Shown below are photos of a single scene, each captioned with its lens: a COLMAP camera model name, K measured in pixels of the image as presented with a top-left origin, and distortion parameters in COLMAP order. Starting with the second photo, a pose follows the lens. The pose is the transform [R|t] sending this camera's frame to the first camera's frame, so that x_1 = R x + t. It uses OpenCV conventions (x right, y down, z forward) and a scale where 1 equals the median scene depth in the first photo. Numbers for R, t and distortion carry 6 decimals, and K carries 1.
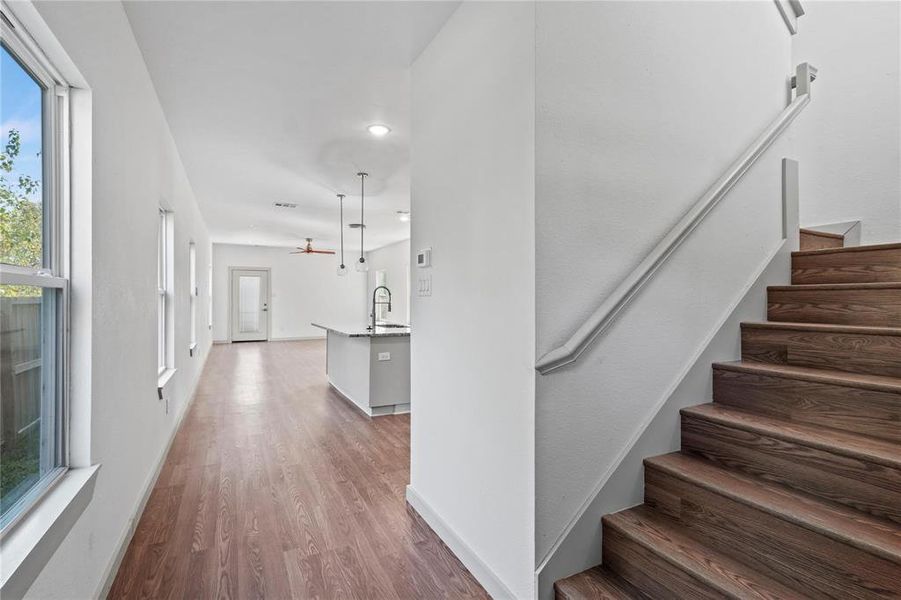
lens RADIAL K [[422.2, 0, 445.7], [0, 422.2, 300.9], [0, 0, 1]] dist [-0.004718, 0.000348]
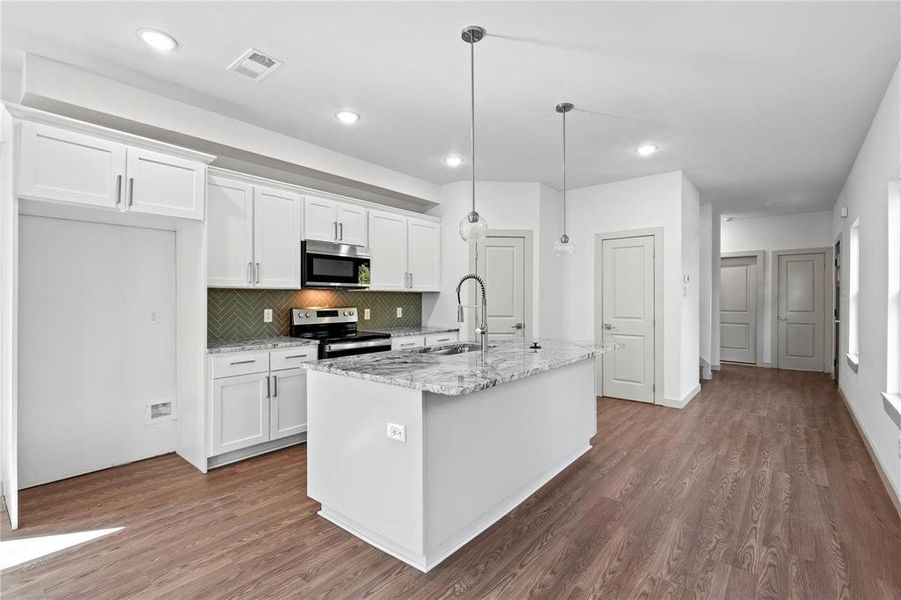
lens RADIAL K [[422.2, 0, 435.3], [0, 422.2, 306.2], [0, 0, 1]] dist [-0.004718, 0.000348]
pose [[-0.391954, -0.022882, 0.919700, -1.837653], [-0.003949, 0.999723, 0.023190, -0.019304], [-0.919976, 0.005458, -0.391936, 3.690875]]
